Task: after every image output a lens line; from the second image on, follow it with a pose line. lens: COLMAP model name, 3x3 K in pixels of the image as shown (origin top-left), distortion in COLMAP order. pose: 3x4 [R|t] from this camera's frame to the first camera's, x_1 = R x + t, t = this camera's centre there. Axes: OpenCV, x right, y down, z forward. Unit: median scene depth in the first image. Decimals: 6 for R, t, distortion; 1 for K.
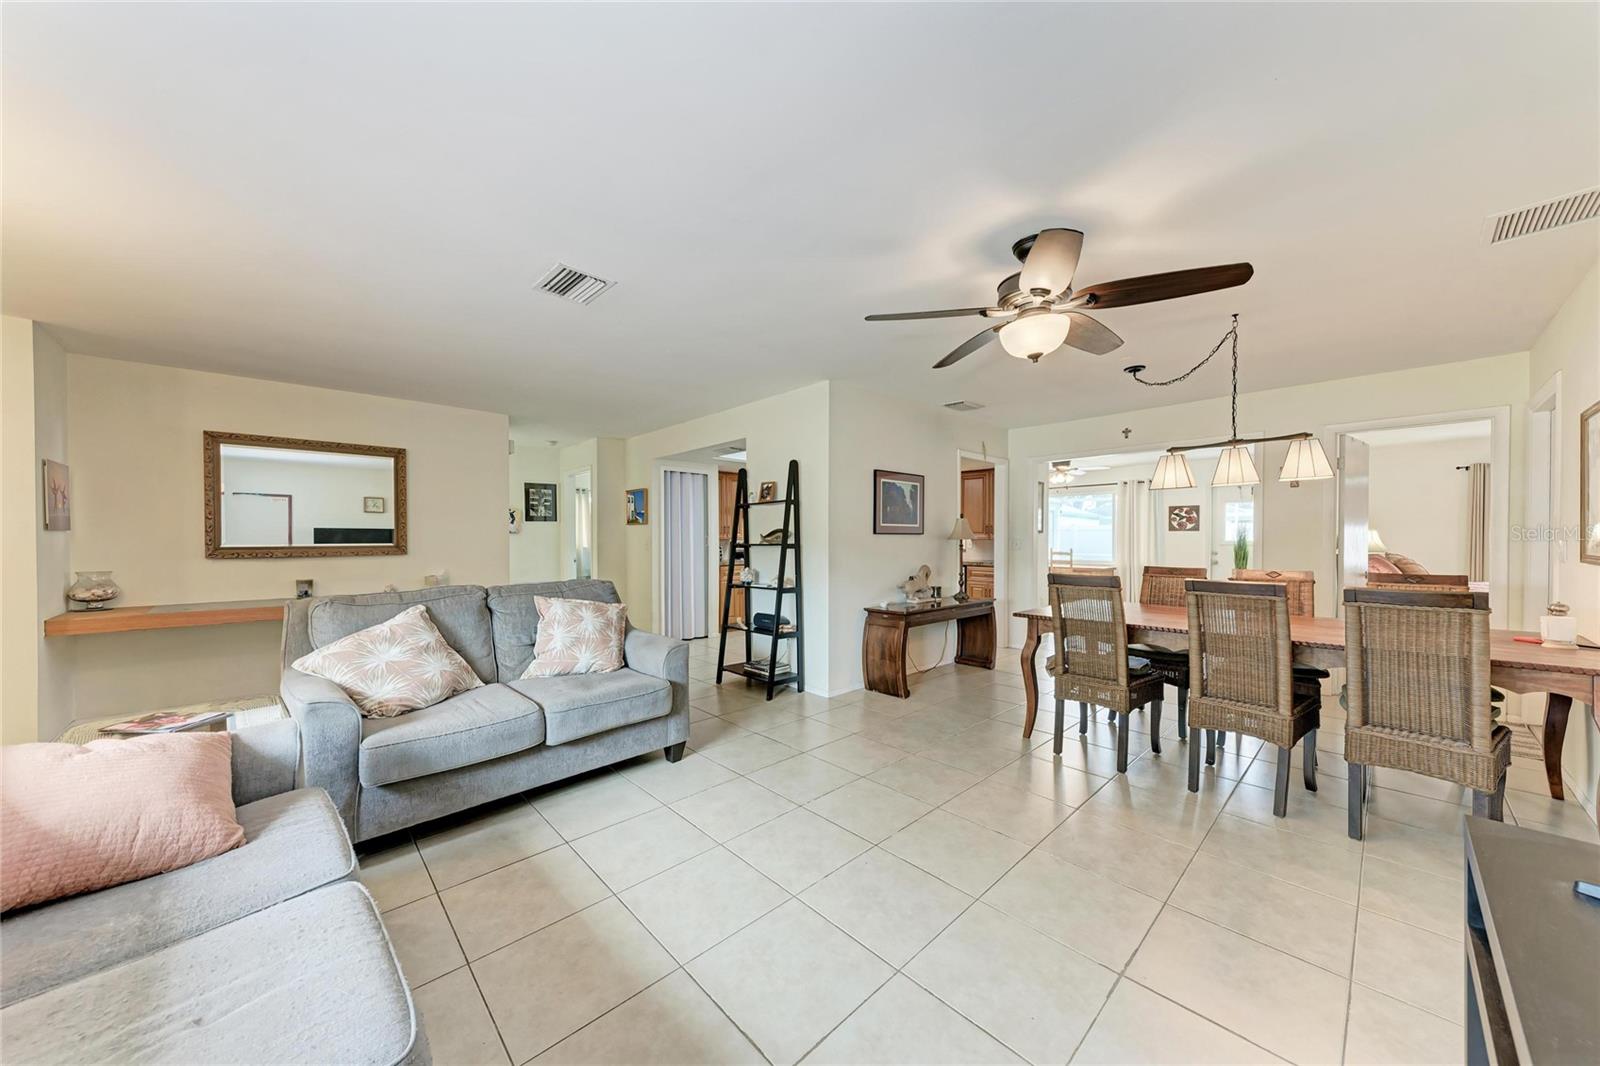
lens RADIAL K [[549.1, 0, 803.6], [0, 549.1, 541.4], [0, 0, 1]] dist [0.016243, -0.004682]
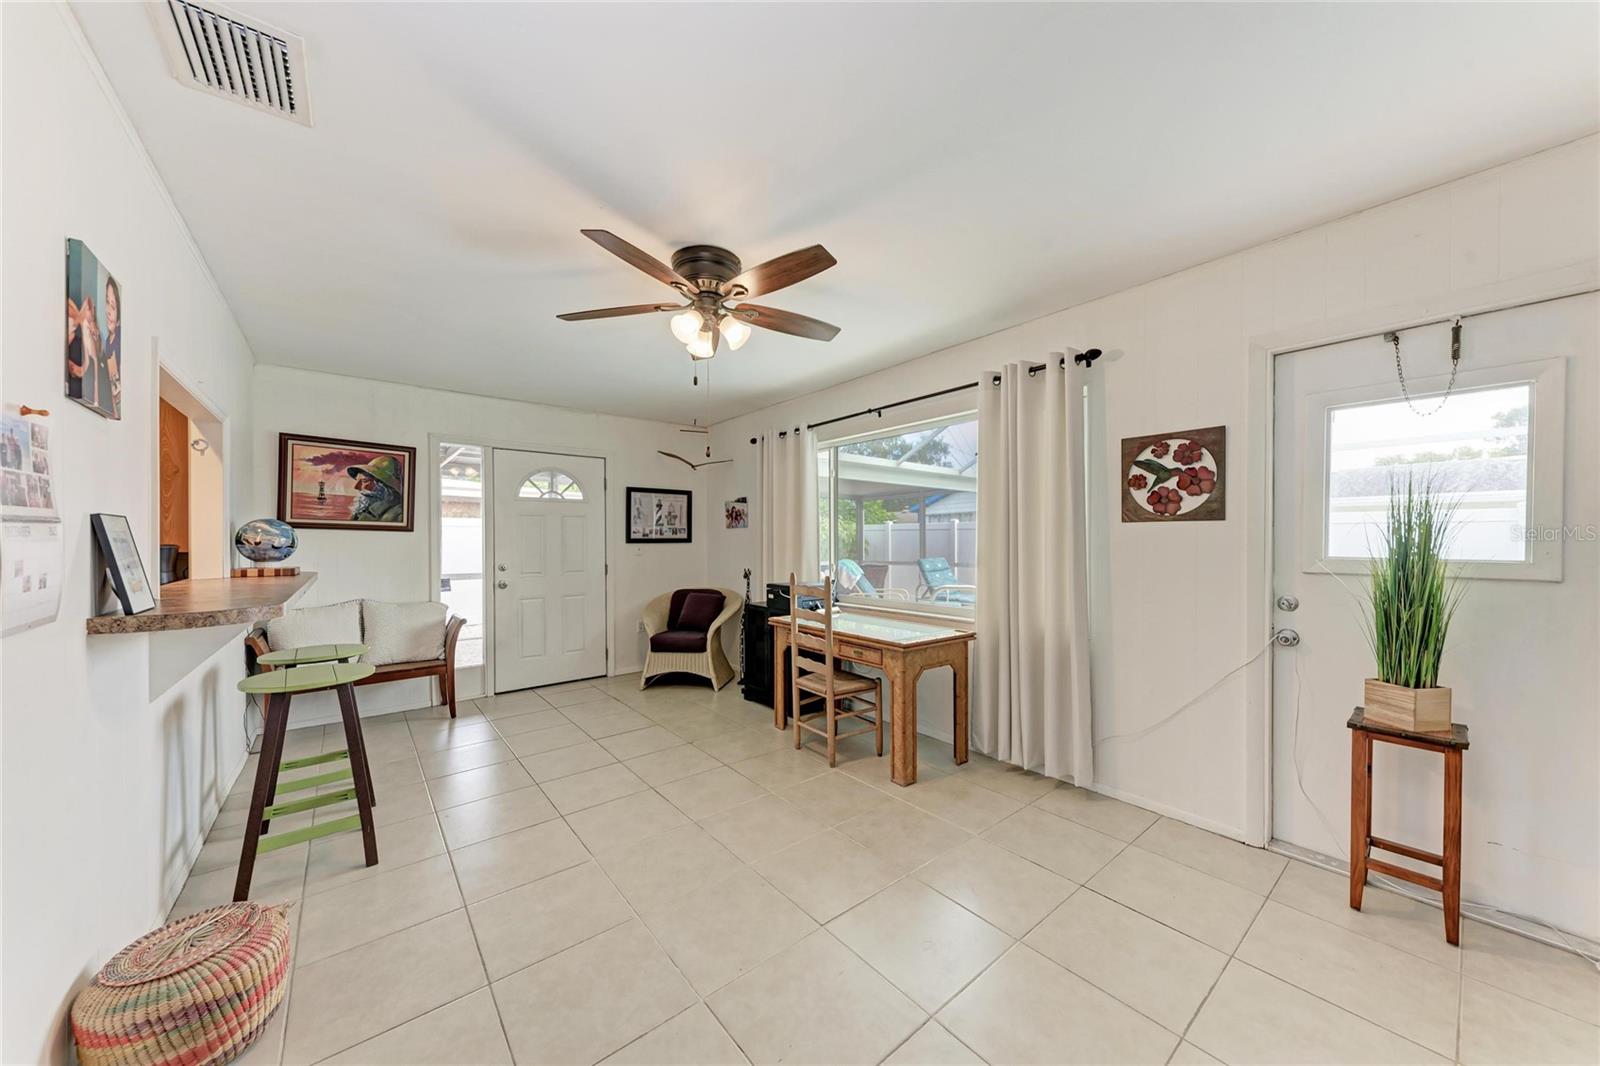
lens RADIAL K [[551.8, 0, 803.2], [0, 551.8, 539.7], [0, 0, 1]] dist [0.013395, -0.000326]
pose [[0.997454, -0.002781, -0.071259, 0.947435], [0.002278, 0.999972, -0.007148, -0.013822], [0.071277, 0.006968, 0.997432, 1.278562]]
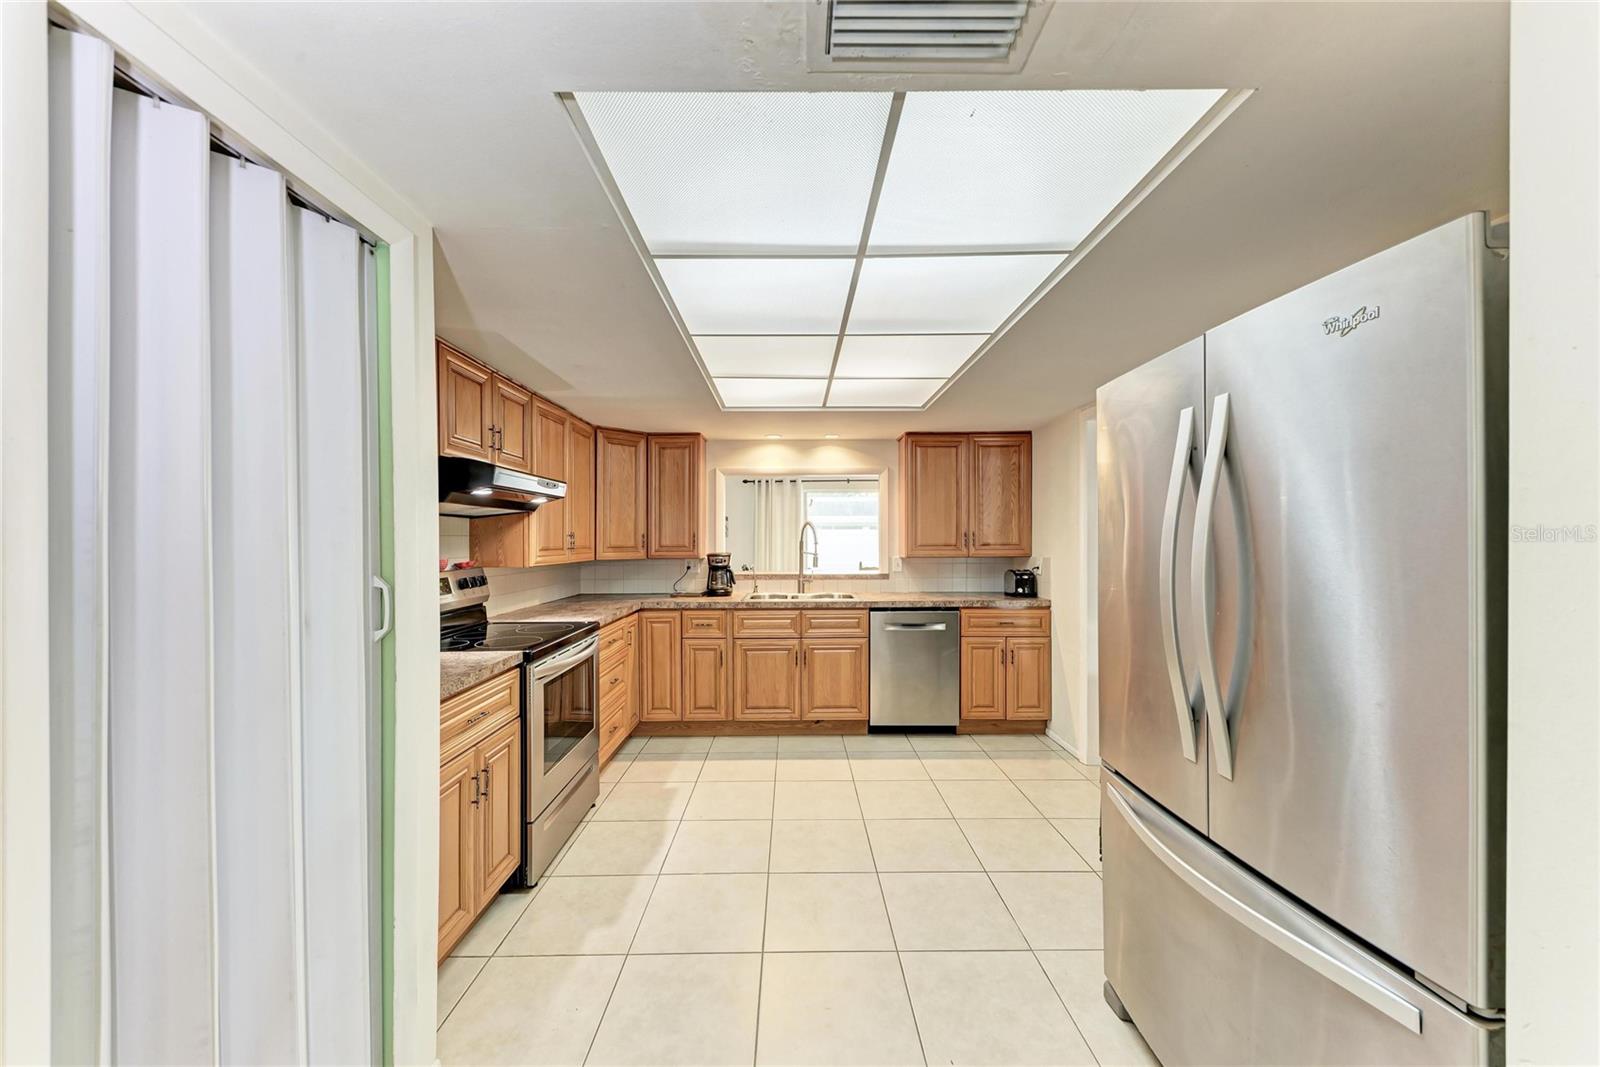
lens RADIAL K [[568.8, 0, 796.5], [0, 568.8, 539.7], [0, 0, 1]] dist [0.000045, -0.006210]
pose [[0.677421, -0.002703, 0.735590, -0.320423], [0.005931, 0.999981, -0.001788, -0.033357], [-0.735571, 0.005574, 0.677424, 1.083683]]
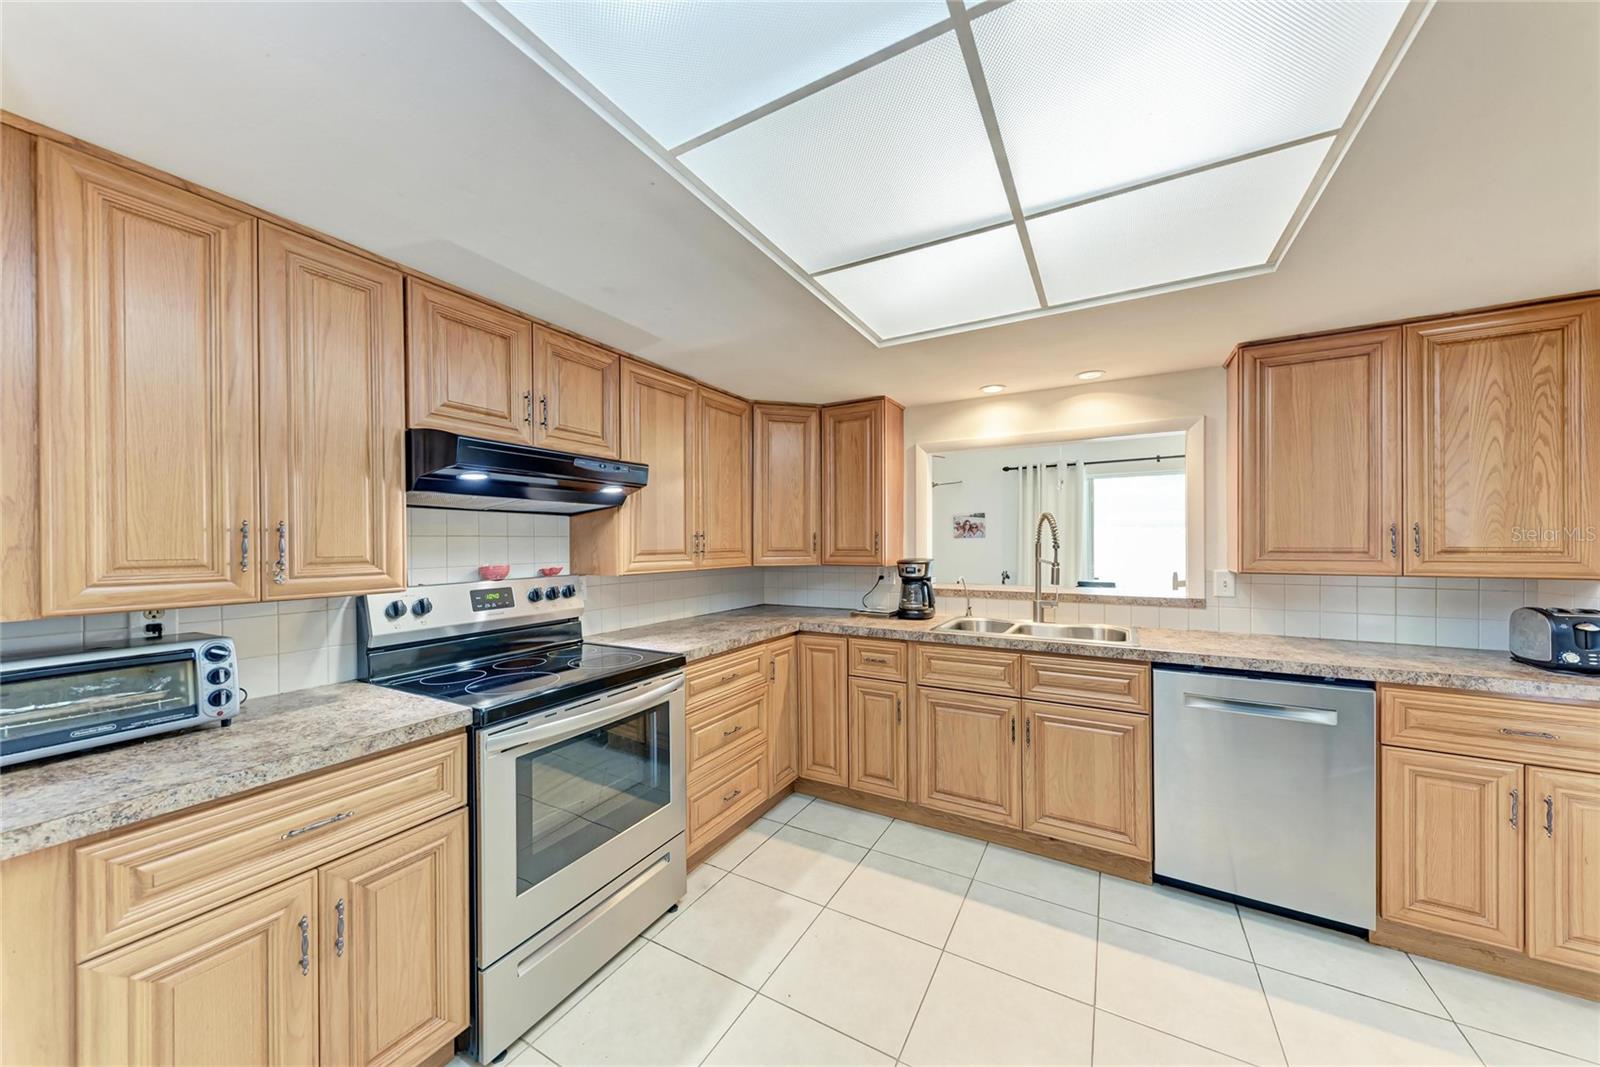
lens RADIAL K [[549.1, 0, 803.6], [0, 549.1, 541.9], [0, 0, 1]] dist [0.016243, -0.004682]
pose [[0.953433, -0.003917, 0.301580, -0.054459], [0.005161, 0.999981, -0.003331, -0.033279], [-0.301561, 0.004732, 0.953435, 1.217922]]
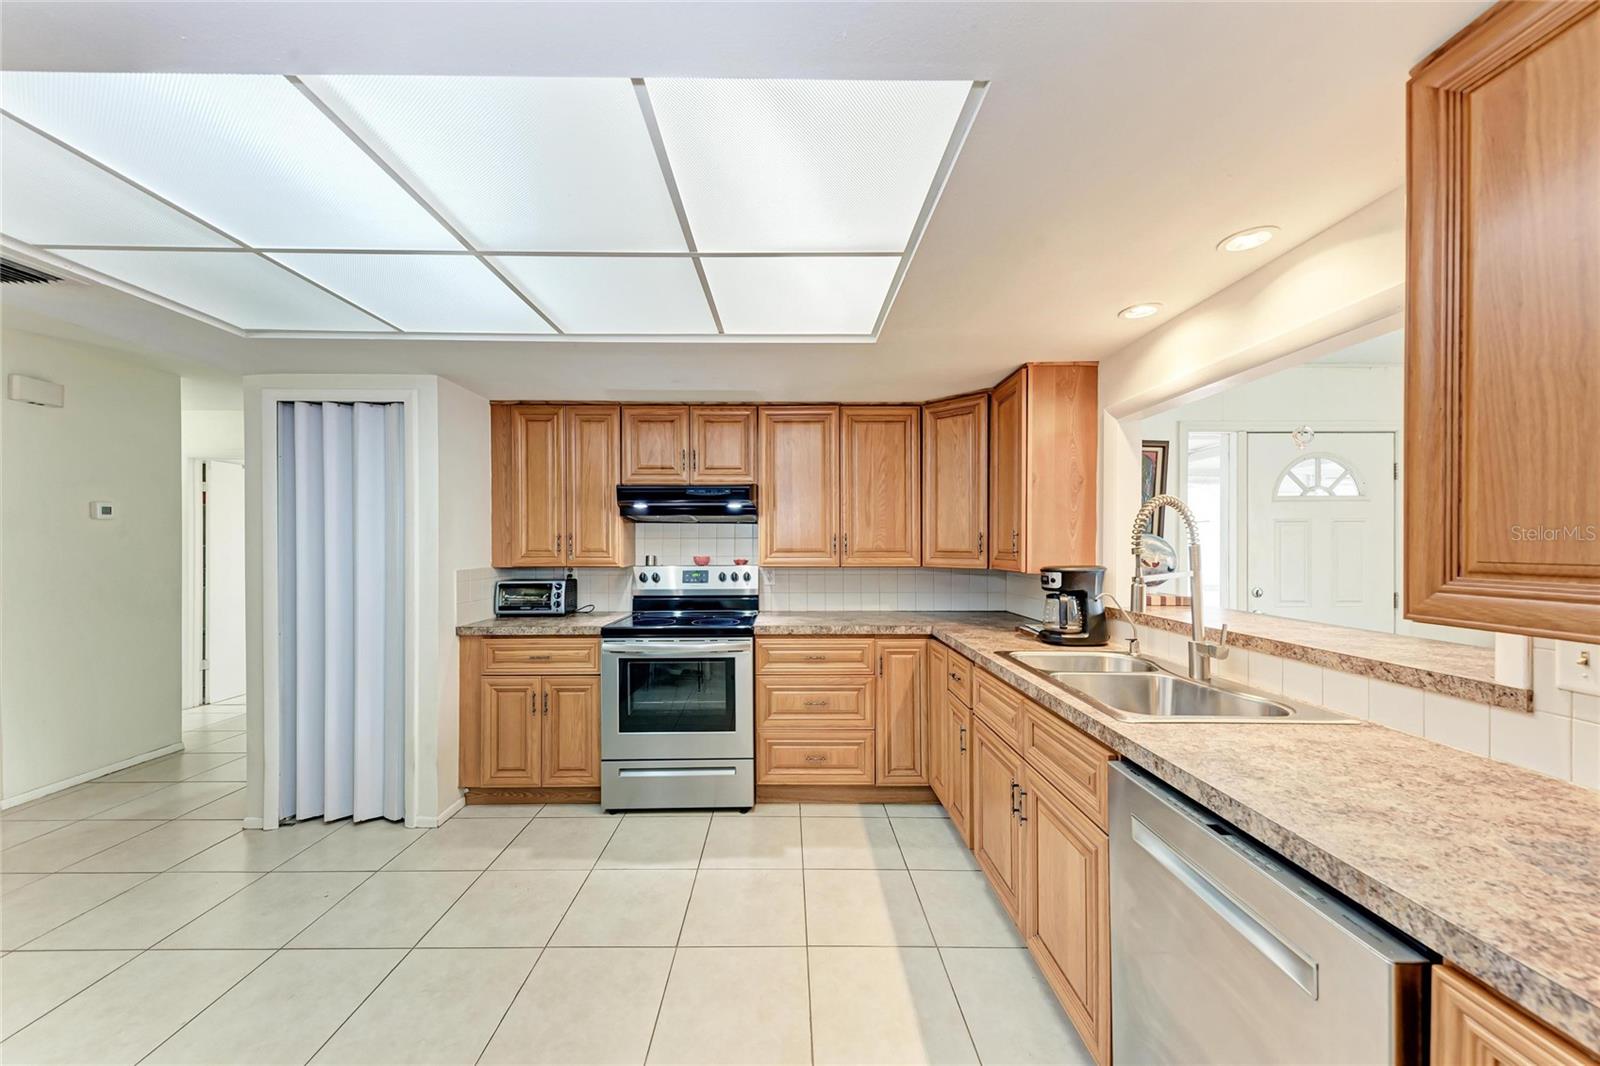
lens RADIAL K [[558.4, 0, 792.3], [0, 558.4, 547.1], [0, 0, 1]] dist [0.000906, 0.000002]
pose [[0.732882, 0.004744, -0.680339, 0.410993], [-0.003844, 0.999989, 0.002832, -0.031872], [0.680344, 0.000540, 0.732892, 1.260865]]
